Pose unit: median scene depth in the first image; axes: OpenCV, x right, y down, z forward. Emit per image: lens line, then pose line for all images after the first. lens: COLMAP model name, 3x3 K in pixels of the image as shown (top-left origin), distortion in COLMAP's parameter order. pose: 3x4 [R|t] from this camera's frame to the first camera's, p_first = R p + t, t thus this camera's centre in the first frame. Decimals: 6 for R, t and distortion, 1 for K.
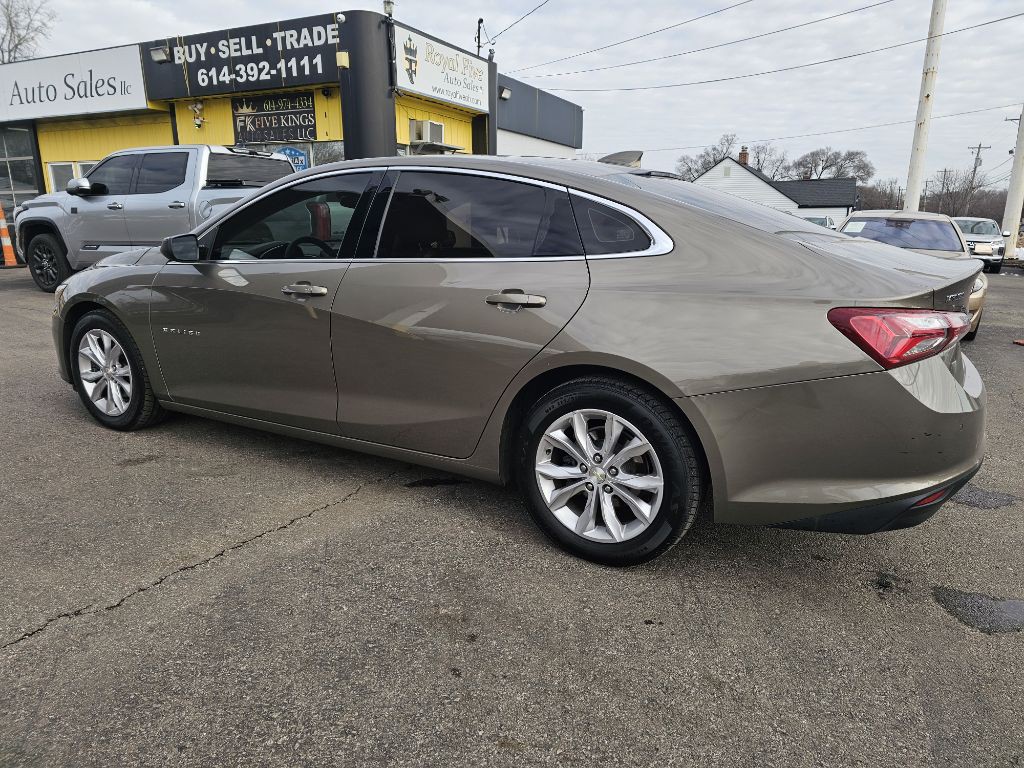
lens RADIAL K [[678.3, 0, 513.1], [0, 678.3, 388.5], [0, 0, 1]] dist [0.058634, -0.039685]
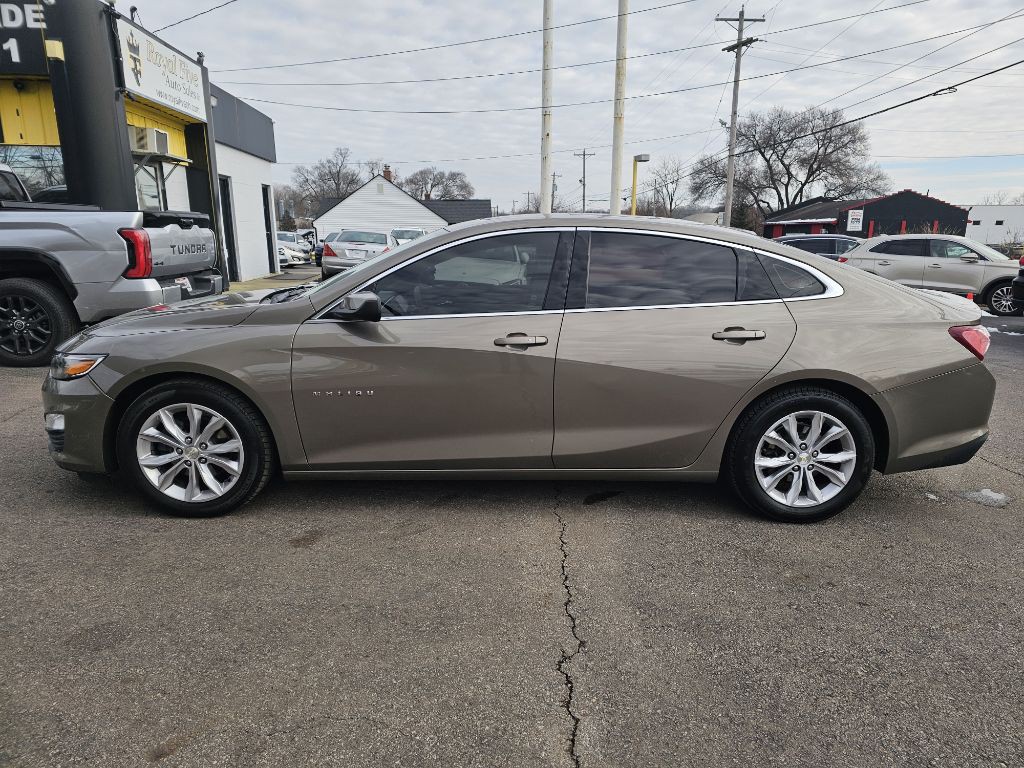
lens RADIAL K [[676.5, 0, 517.2], [0, 676.5, 398.1], [0, 0, 1]] dist [0.052158, -0.030265]
pose [[0.856893, -0.120932, 0.501109, -0.224392], [0.121212, 0.992106, 0.032151, -0.023076], [-0.501041, 0.033191, 0.864787, 0.020806]]
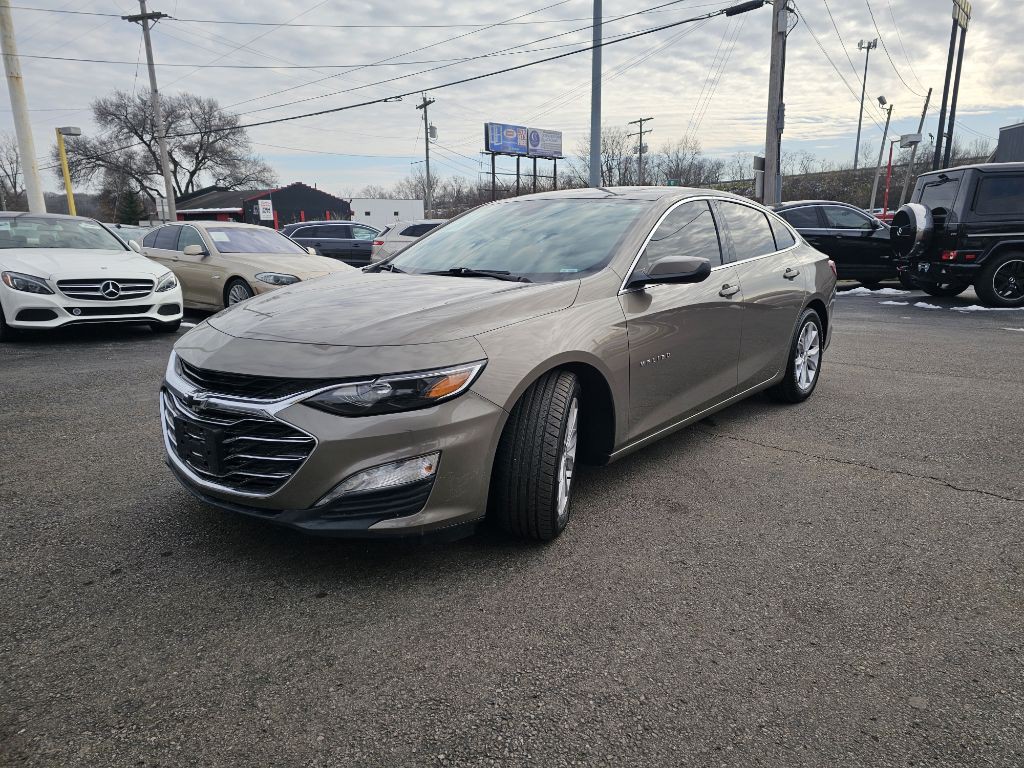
lens RADIAL K [[685.5, 0, 525.8], [0, 685.5, 380.6], [0, 0, 1]] dist [0.062762, -0.050014]
pose [[0.174503, -0.227377, 0.958044, -0.430985], [0.247714, 0.951817, 0.180779, -0.081341], [-0.952988, 0.205775, 0.222419, 0.290430]]
